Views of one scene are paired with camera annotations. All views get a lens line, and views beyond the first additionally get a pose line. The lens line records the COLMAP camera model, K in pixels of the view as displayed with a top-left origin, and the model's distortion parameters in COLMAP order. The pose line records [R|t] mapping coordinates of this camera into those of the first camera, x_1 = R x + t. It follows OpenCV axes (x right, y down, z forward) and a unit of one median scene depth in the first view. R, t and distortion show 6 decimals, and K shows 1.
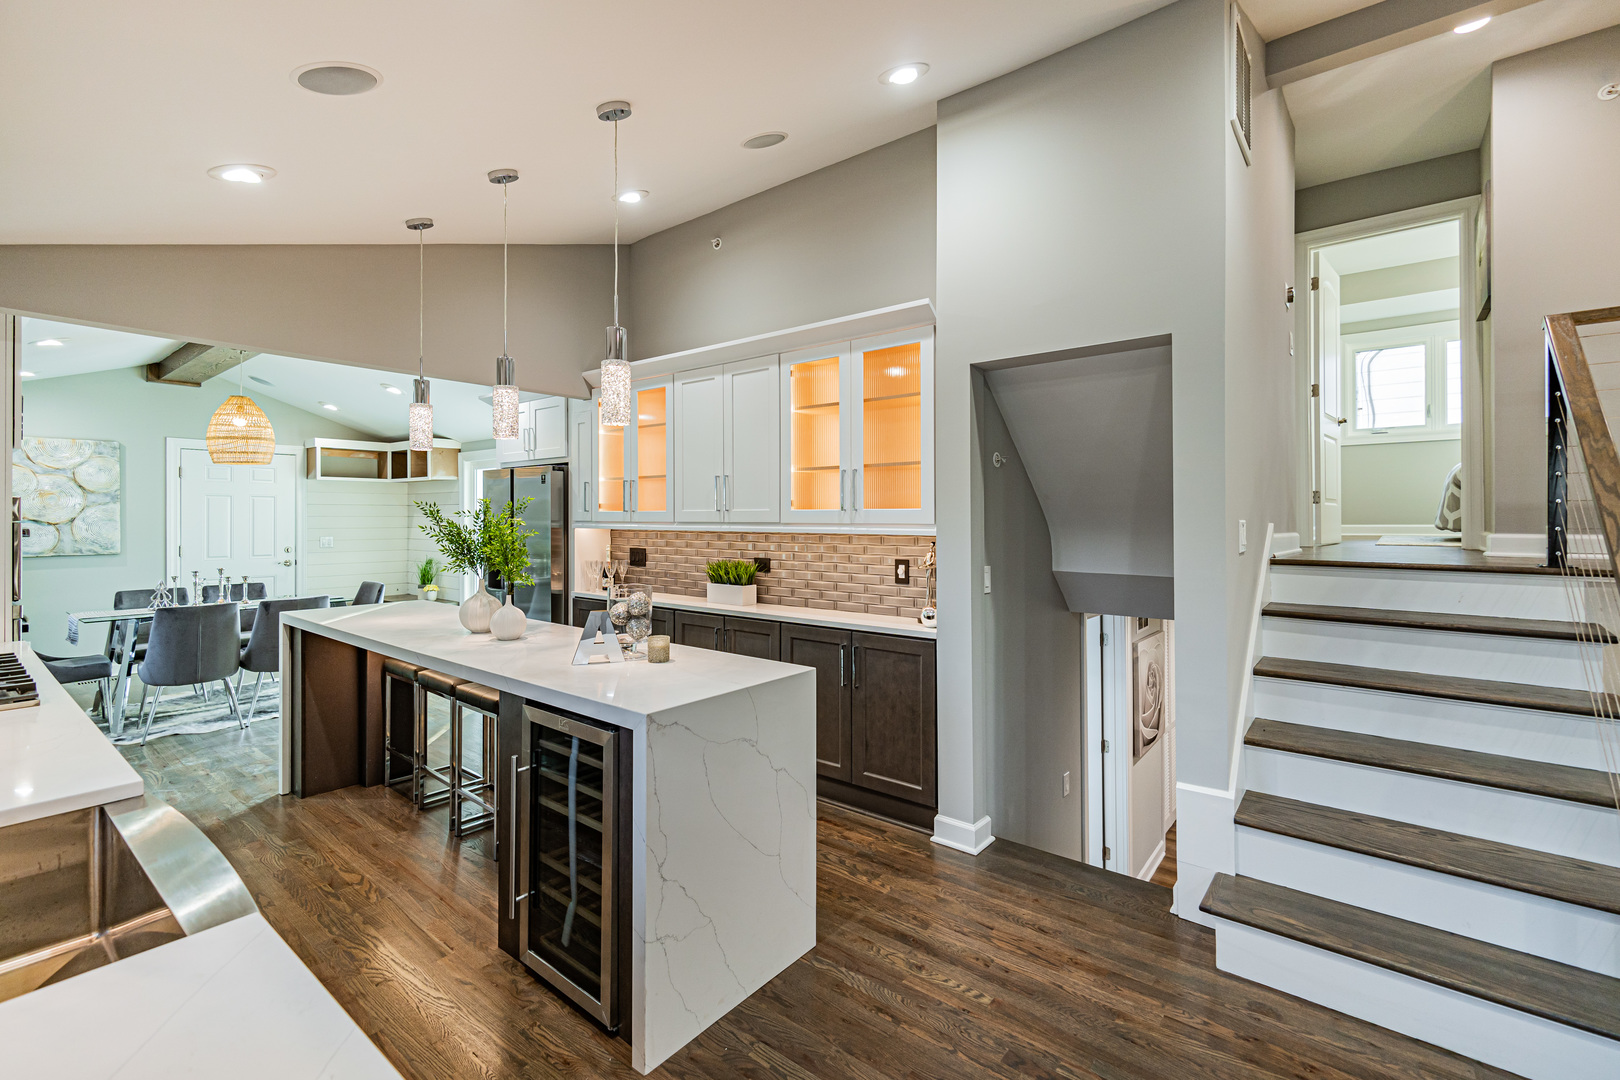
lens RADIAL K [[701.6, 0, 794.6], [0, 701.6, 514.7], [0, 0, 1]] dist [0.006061, 0.000273]
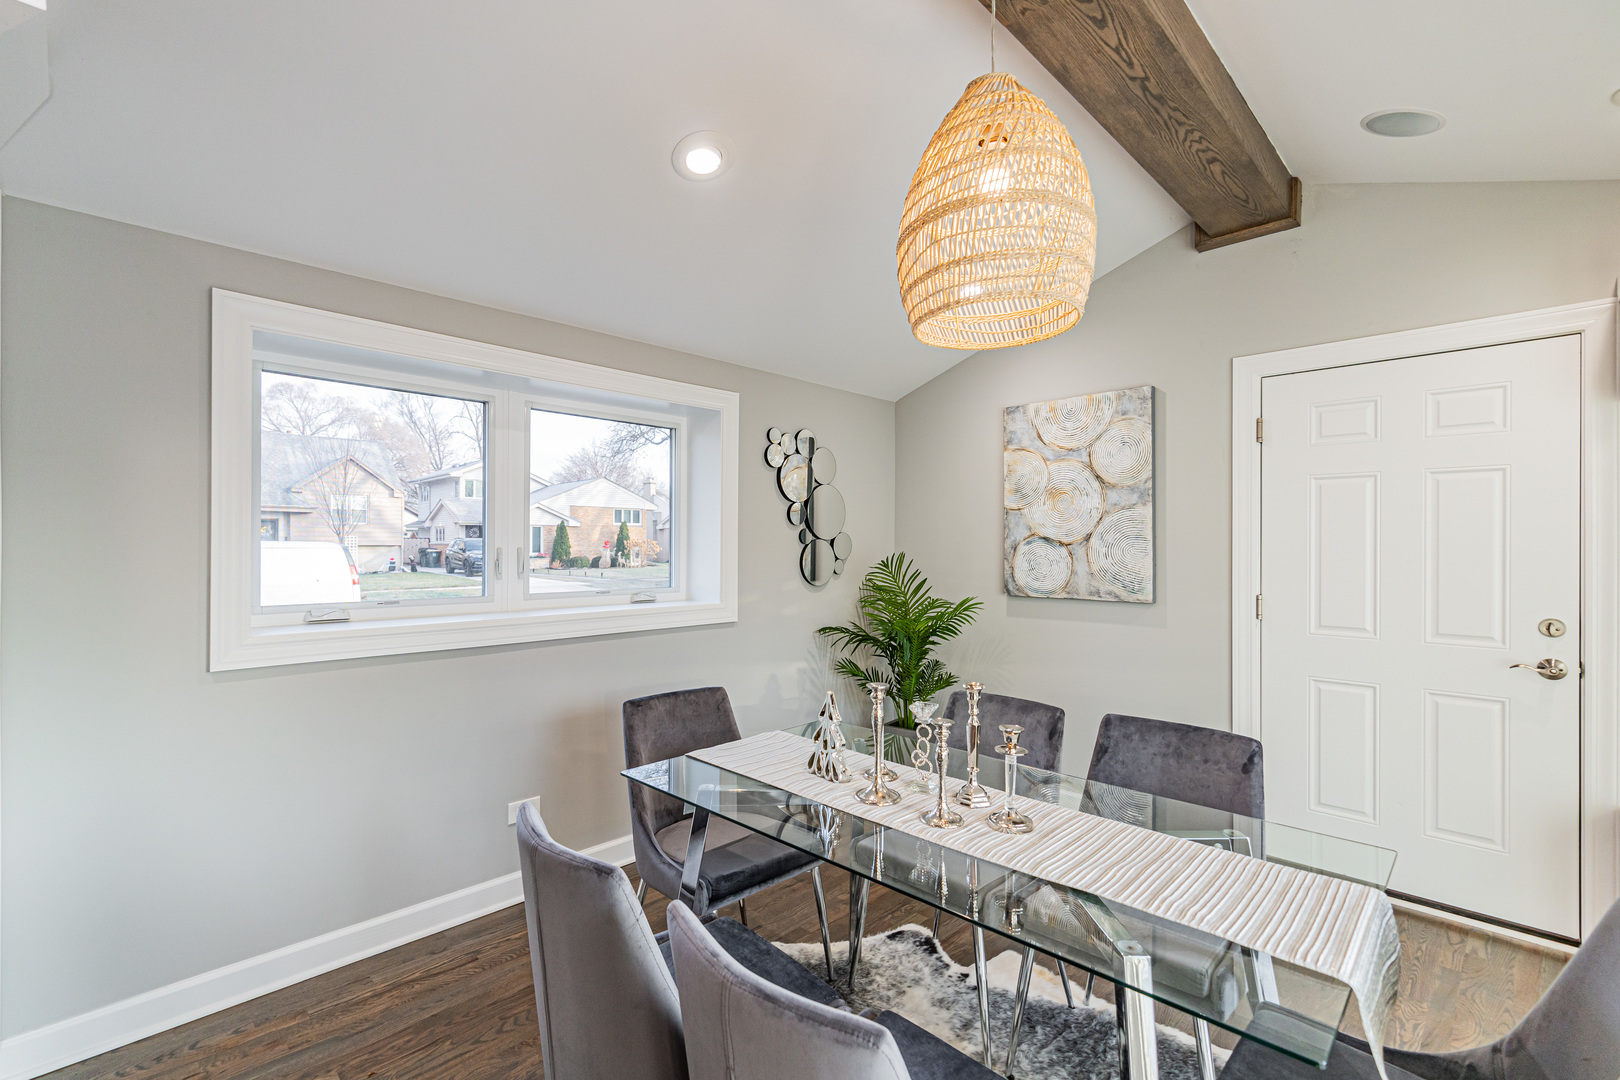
lens RADIAL K [[701.6, 0, 809.5], [0, 701.6, 539.3], [0, 0, 1]] dist [0.006061, 0.000273]
pose [[-0.093636, -0.002588, -0.995603, -0.499966], [0.001166, 0.999996, -0.002709, 0.011929], [0.995606, -0.001415, -0.093633, 0.944537]]
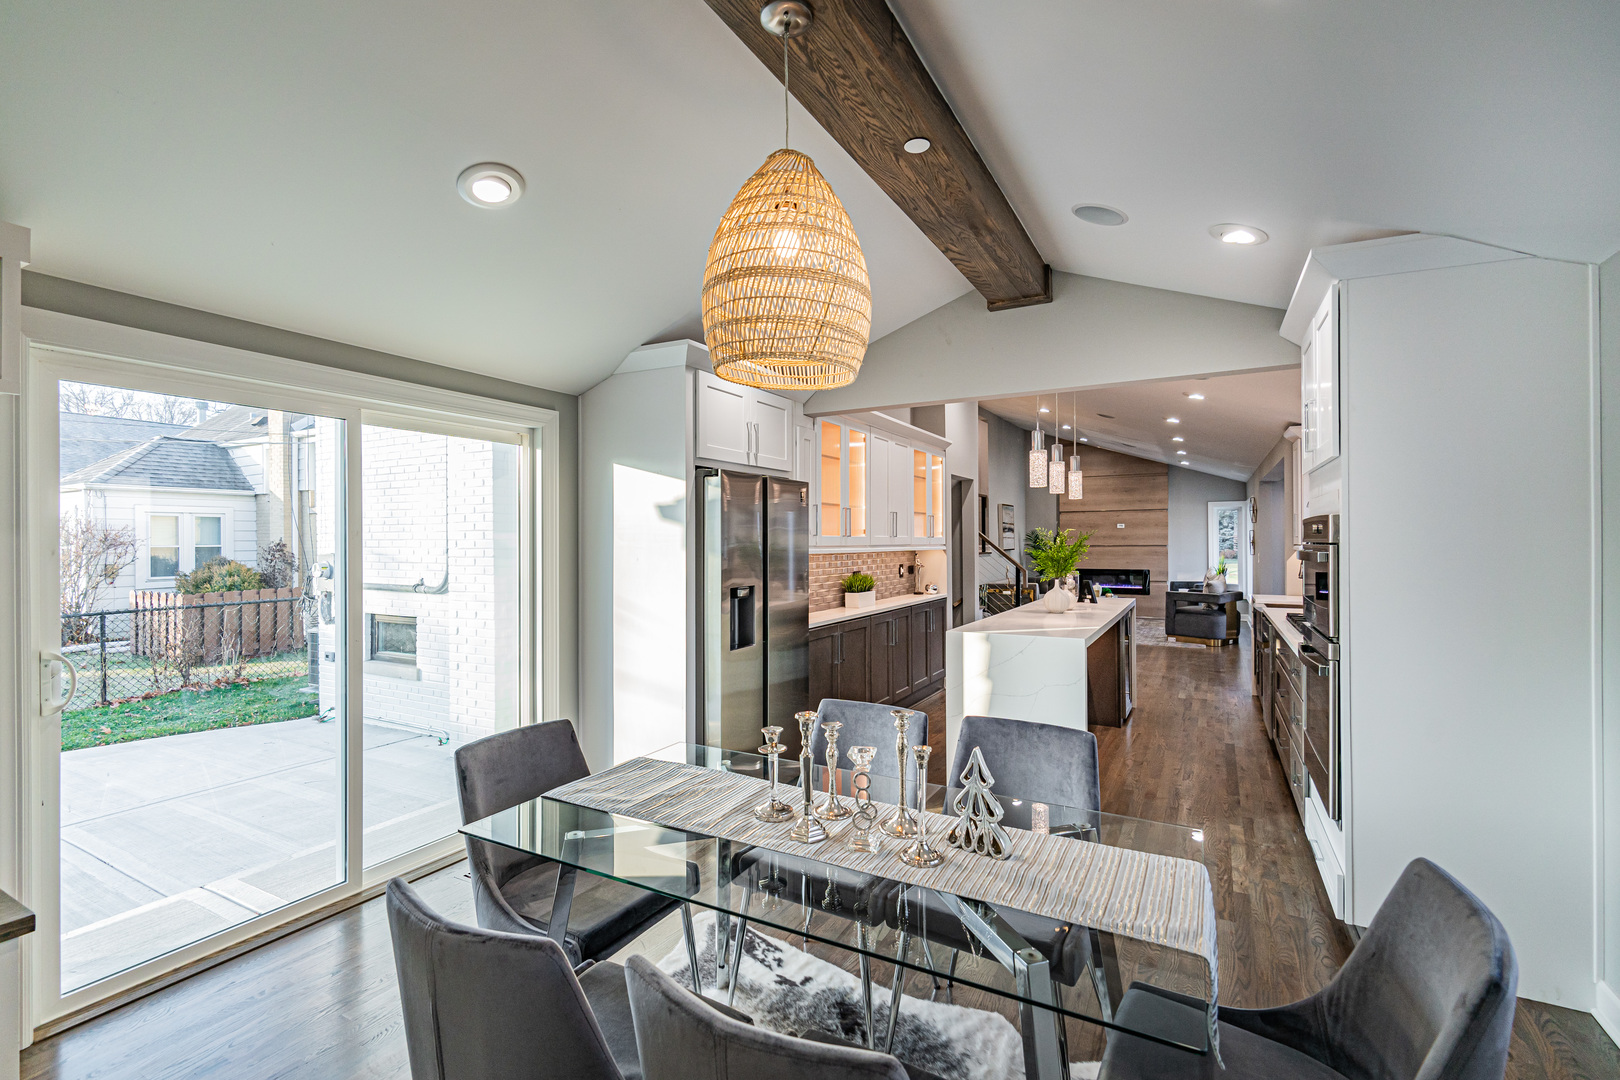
lens RADIAL K [[701.6, 0, 812.6], [0, 701.6, 539.0], [0, 0, 1]] dist [0.006061, 0.000273]
pose [[-0.164121, 0.001878, 0.986438, -1.124773], [0.001194, 0.999998, -0.001705, 0.001367], [-0.986440, 0.000898, -0.164122, 1.054903]]
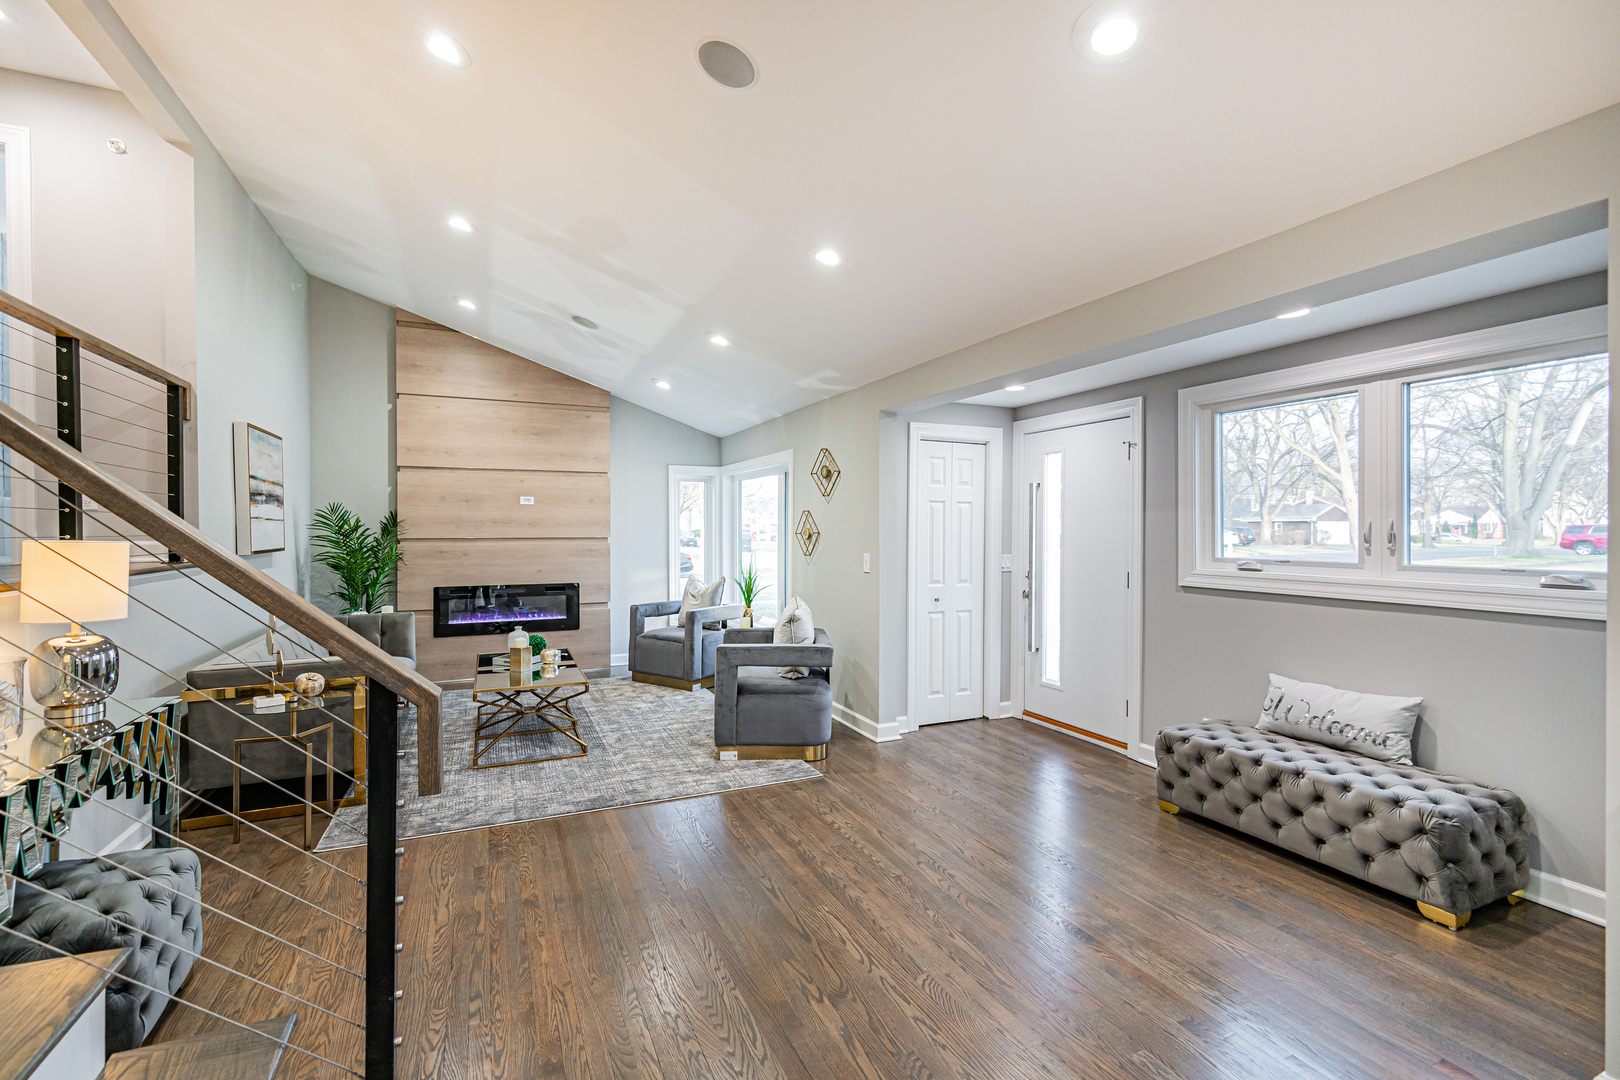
lens RADIAL K [[701.6, 0, 808.3], [0, 701.6, 526.2], [0, 0, 1]] dist [0.006061, 0.000273]
pose [[-0.898877, 0.001824, 0.438197, 0.126906], [-0.000812, 0.999983, -0.005828, 0.005855], [-0.438200, -0.005594, -0.898860, 0.495842]]
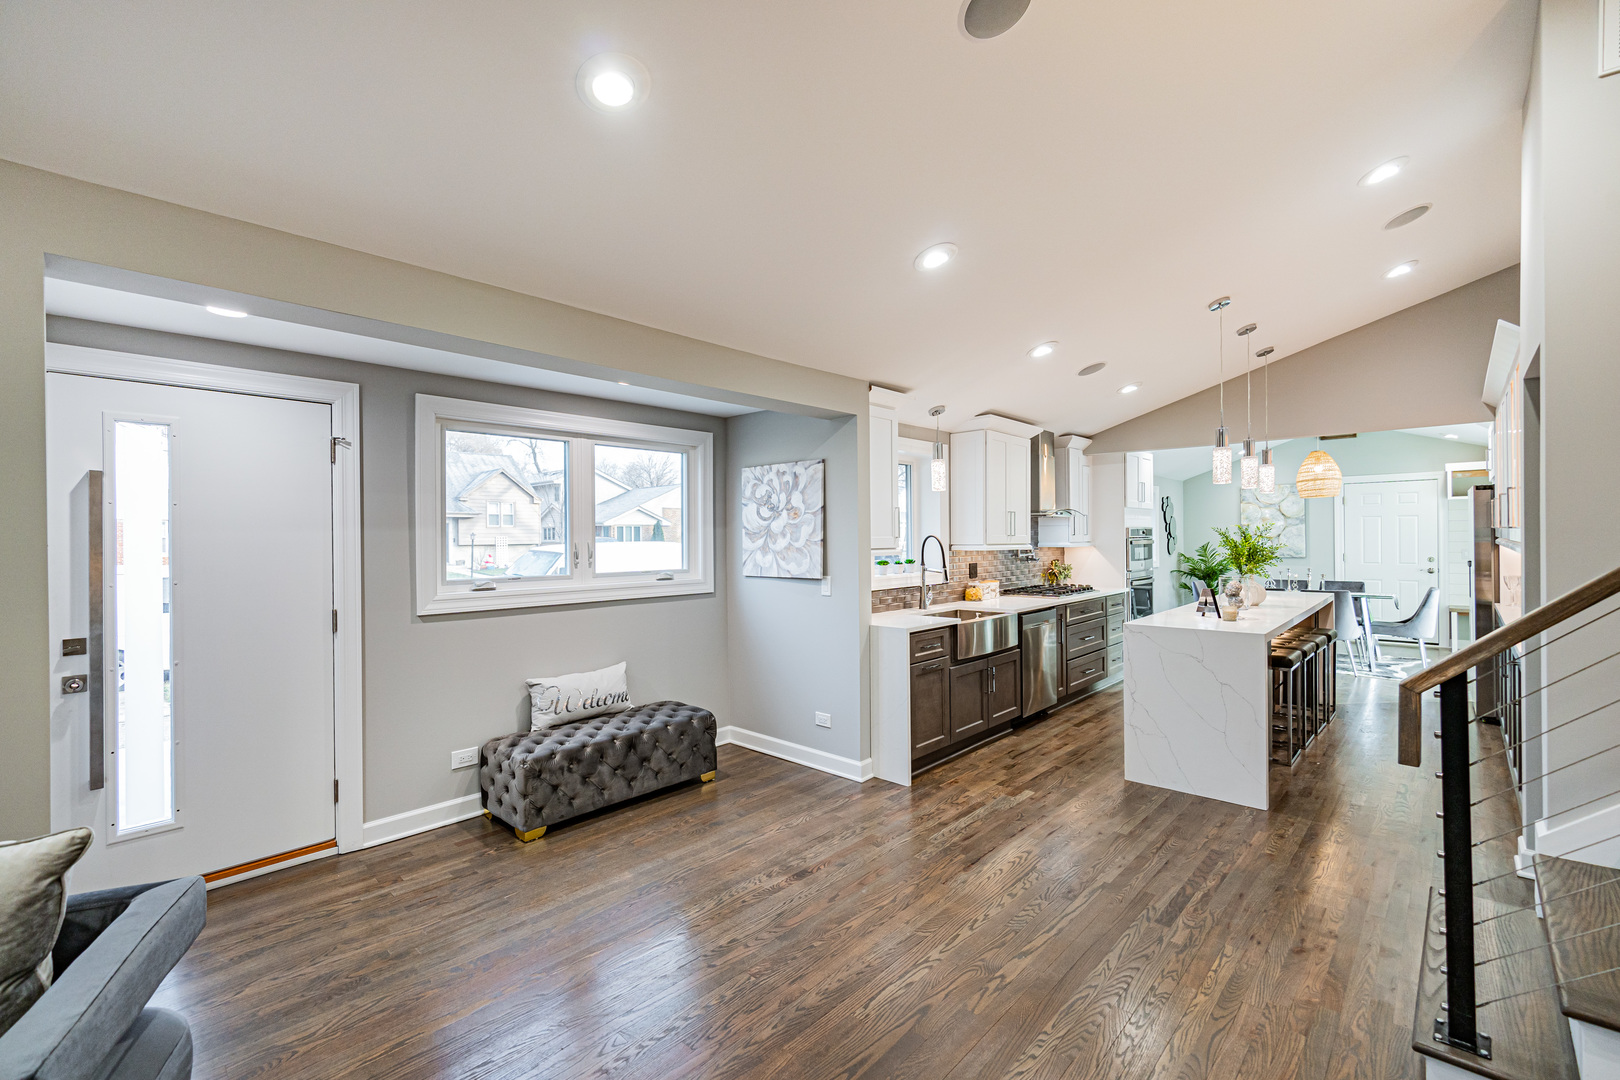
lens RADIAL K [[701.6, 0, 798.5], [0, 701.6, 536.7], [0, 0, 1]] dist [0.006061, 0.000273]
pose [[-0.078403, 0.002464, -0.996919, 0.750454], [0.012840, 0.999917, 0.001461, -0.006820], [0.996839, -0.012686, -0.078428, 0.040600]]
